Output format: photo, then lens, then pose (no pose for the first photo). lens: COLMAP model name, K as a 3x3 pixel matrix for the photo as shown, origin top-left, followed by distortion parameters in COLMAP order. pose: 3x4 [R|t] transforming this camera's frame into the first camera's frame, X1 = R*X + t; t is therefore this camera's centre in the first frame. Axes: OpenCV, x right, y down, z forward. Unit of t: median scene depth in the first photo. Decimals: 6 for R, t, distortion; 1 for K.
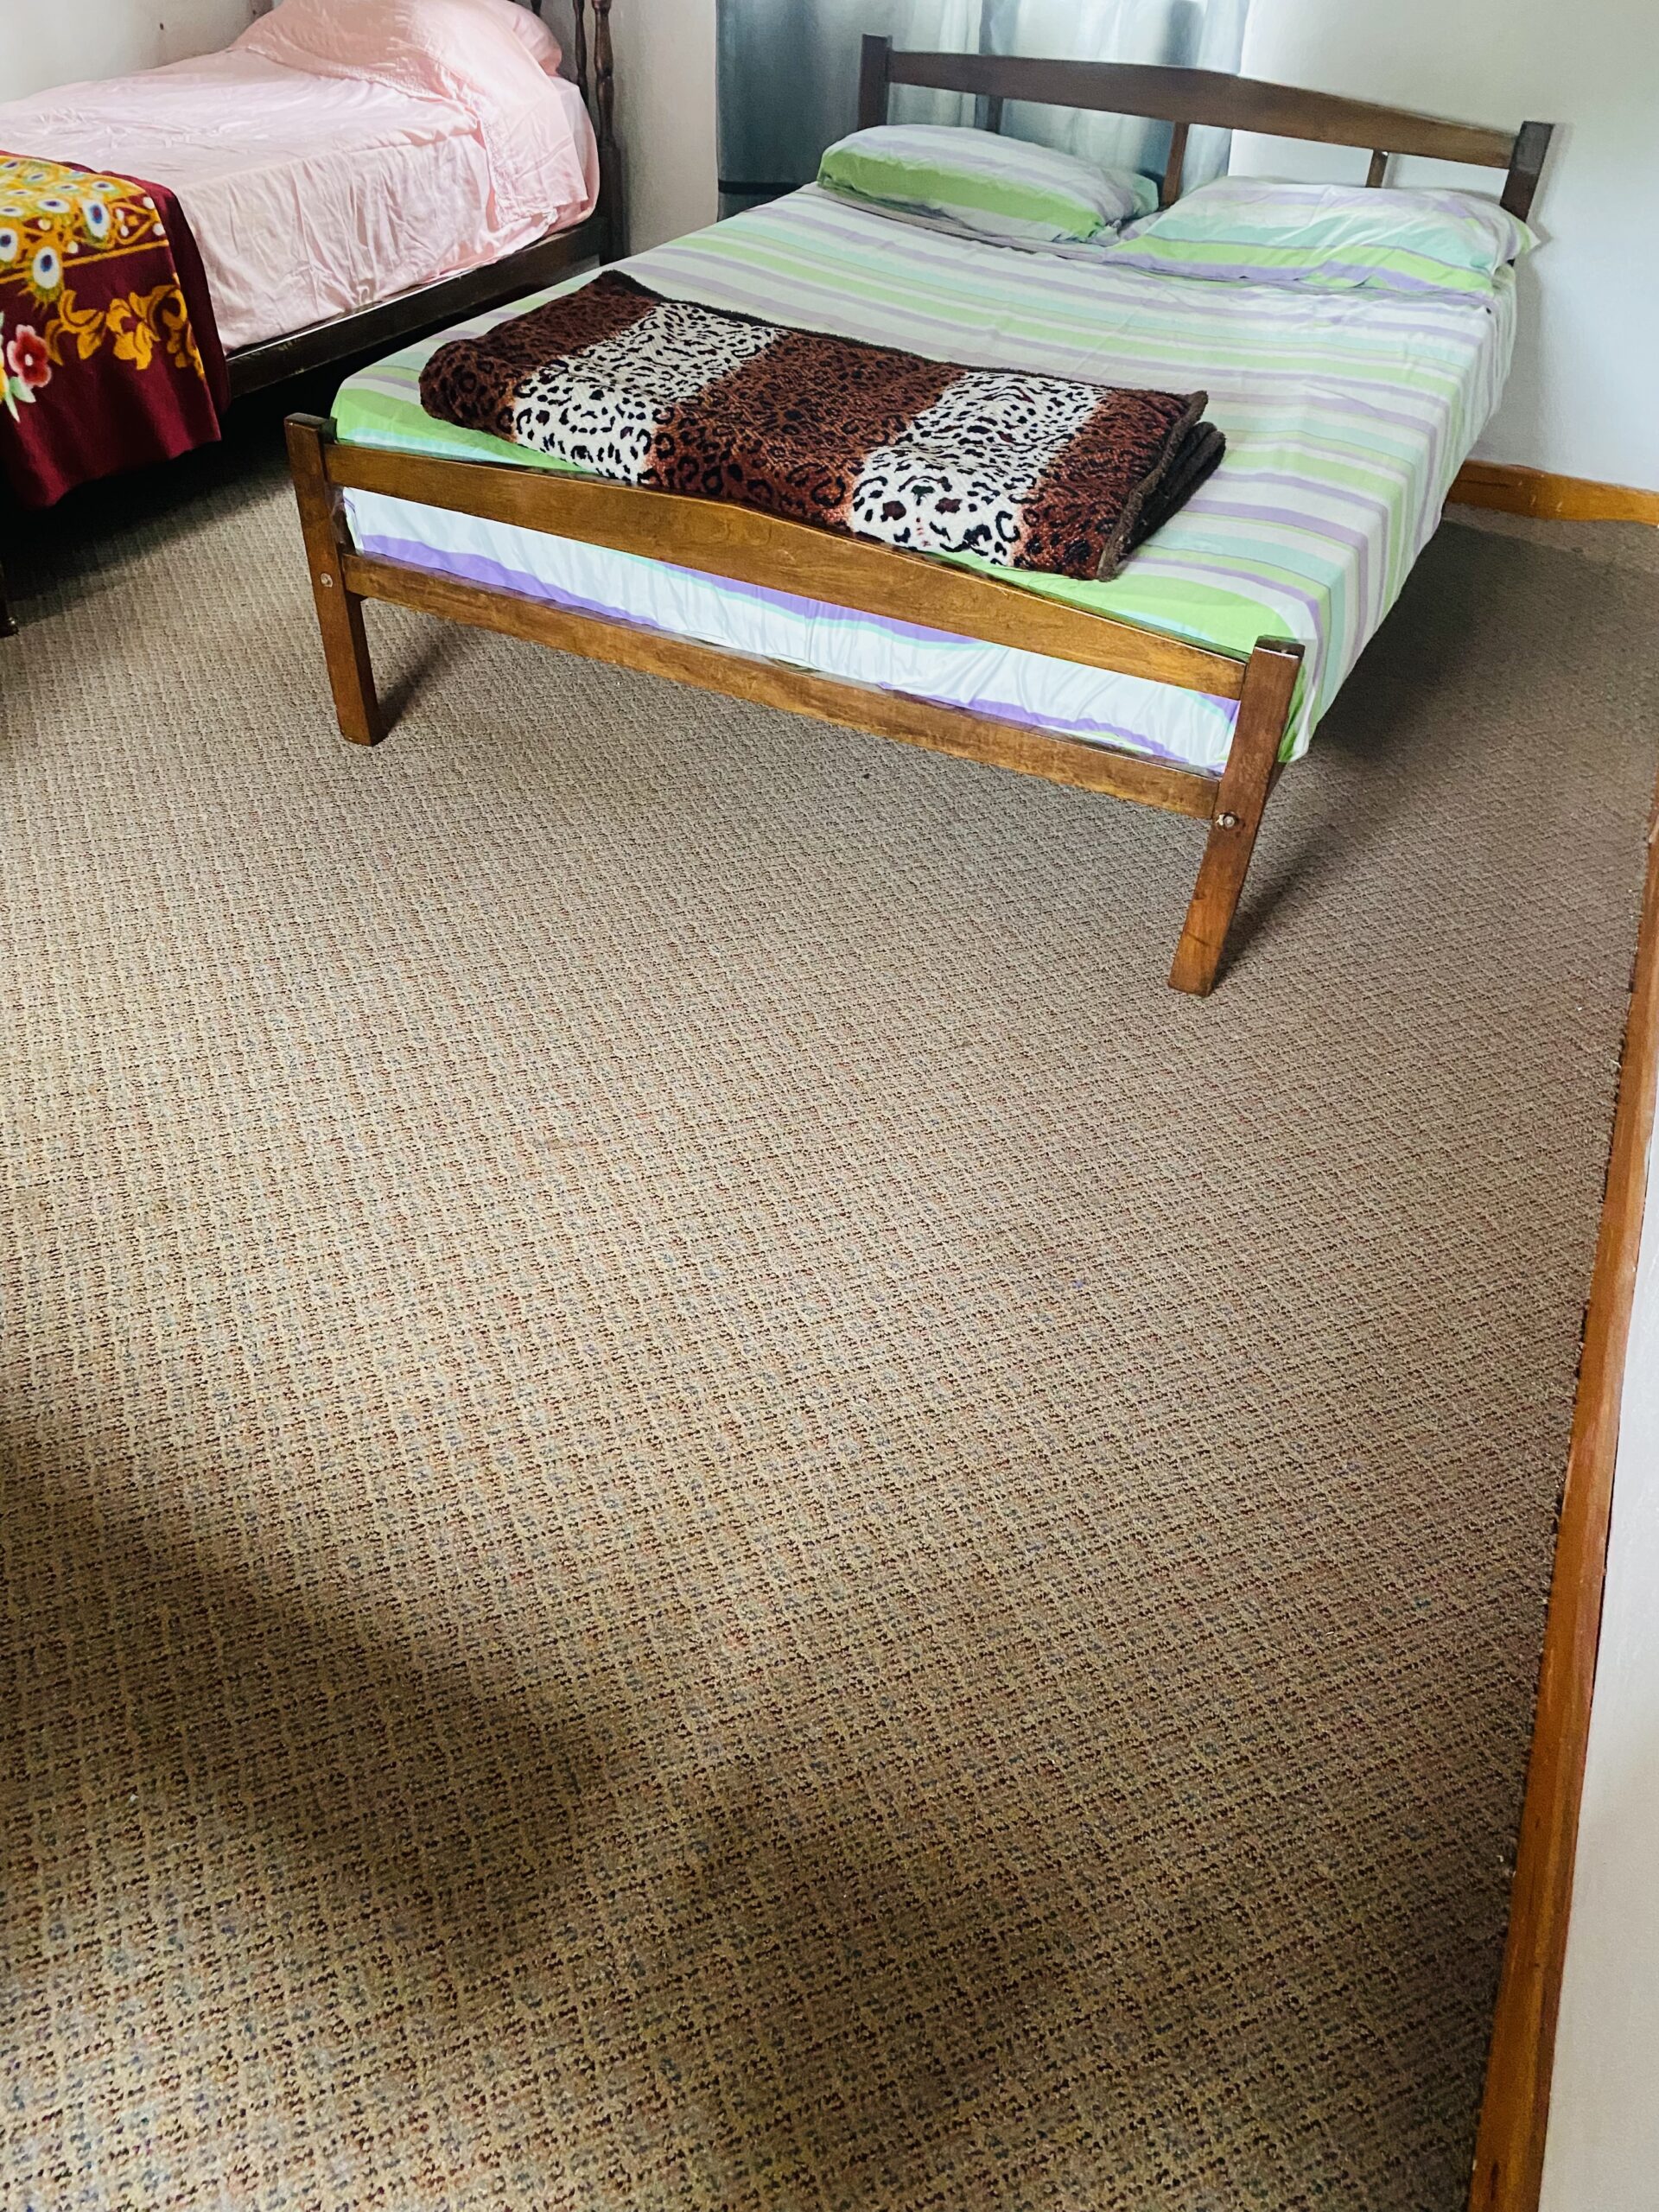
lens RADIAL K [[1635.9, 0, 843.5], [0, 1635.9, 1104.2], [0, 0, 1]] dist [0.030757, -0.040577]
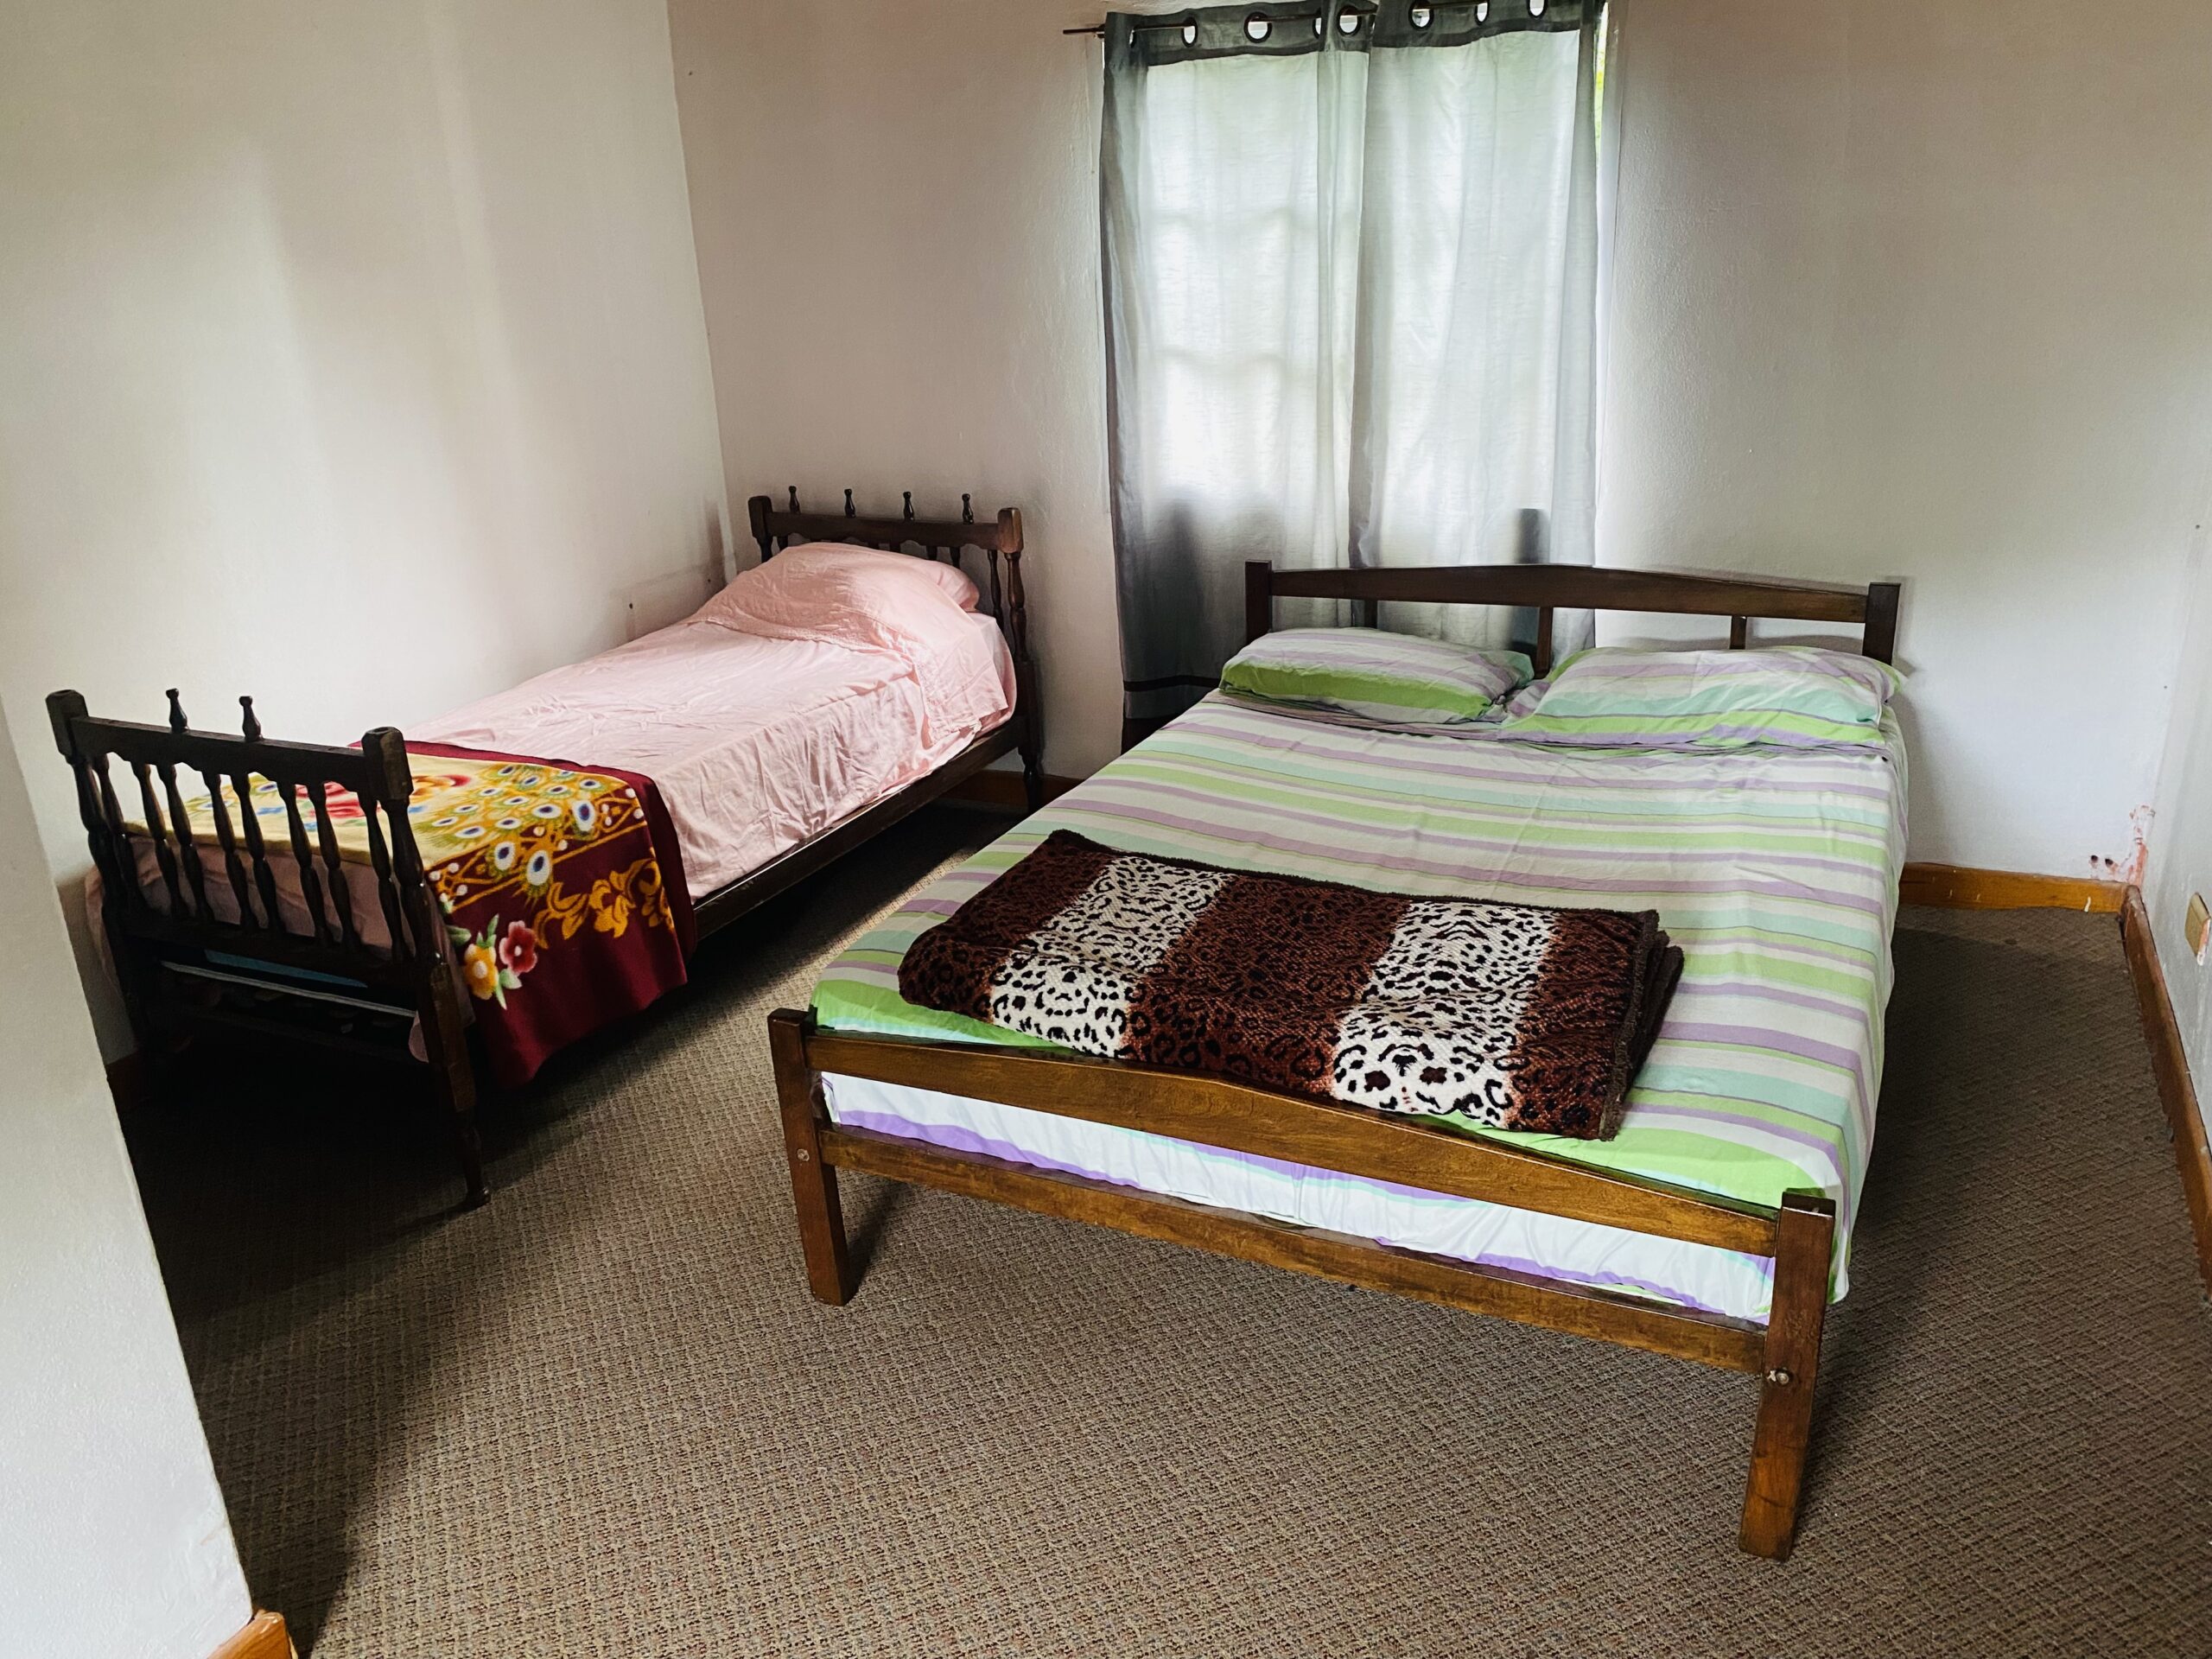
lens RADIAL K [[1629.3, 0, 1137.8], [0, 1629.3, 816.6], [0, 0, 1]] dist [0.157306, -0.398228]
pose [[0.994515, -0.096427, -0.040522, -0.043696], [0.076470, 0.934629, -0.347305, -0.130041], [0.071363, 0.342302, 0.936876, -0.004038]]
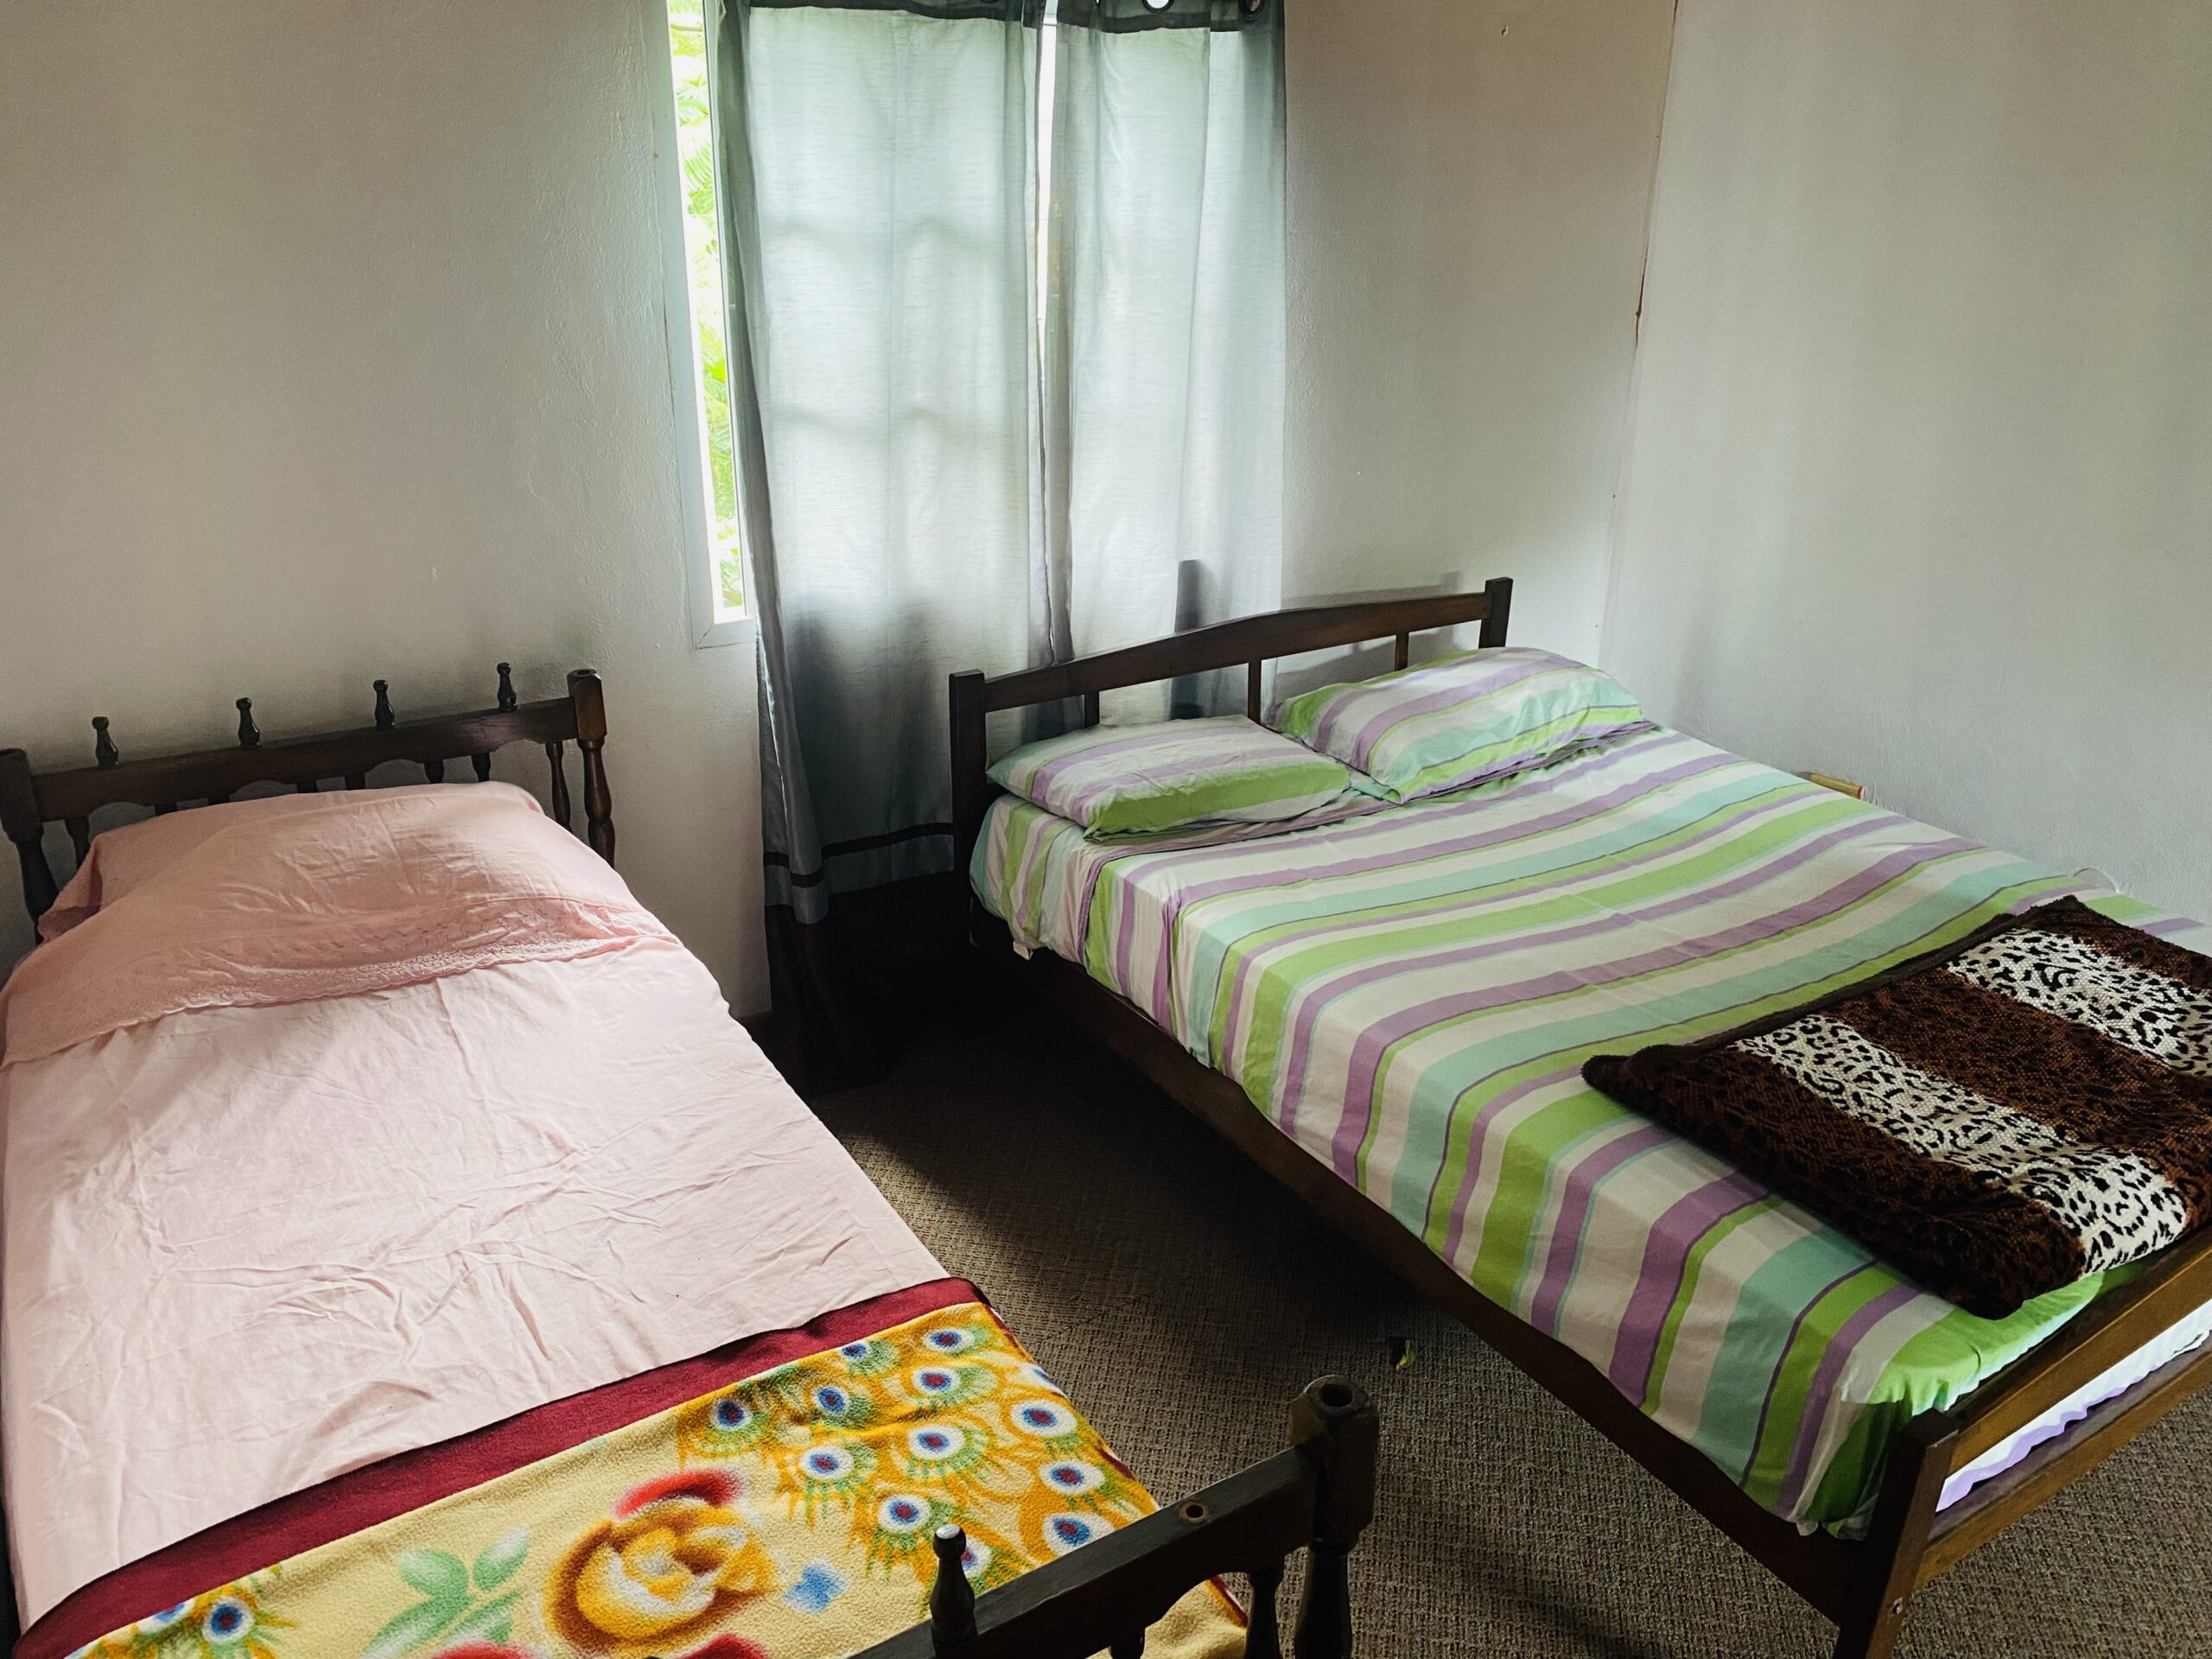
lens RADIAL K [[1635.9, 0, 1132.5], [0, 1635.9, 818.5], [0, 0, 1]] dist [0.030757, -0.040577]
pose [[0.551199, -0.362428, 0.751549, -0.806225], [0.560184, 0.828290, -0.011413, -0.690555], [-0.618364, 0.427296, 0.659579, 0.528053]]
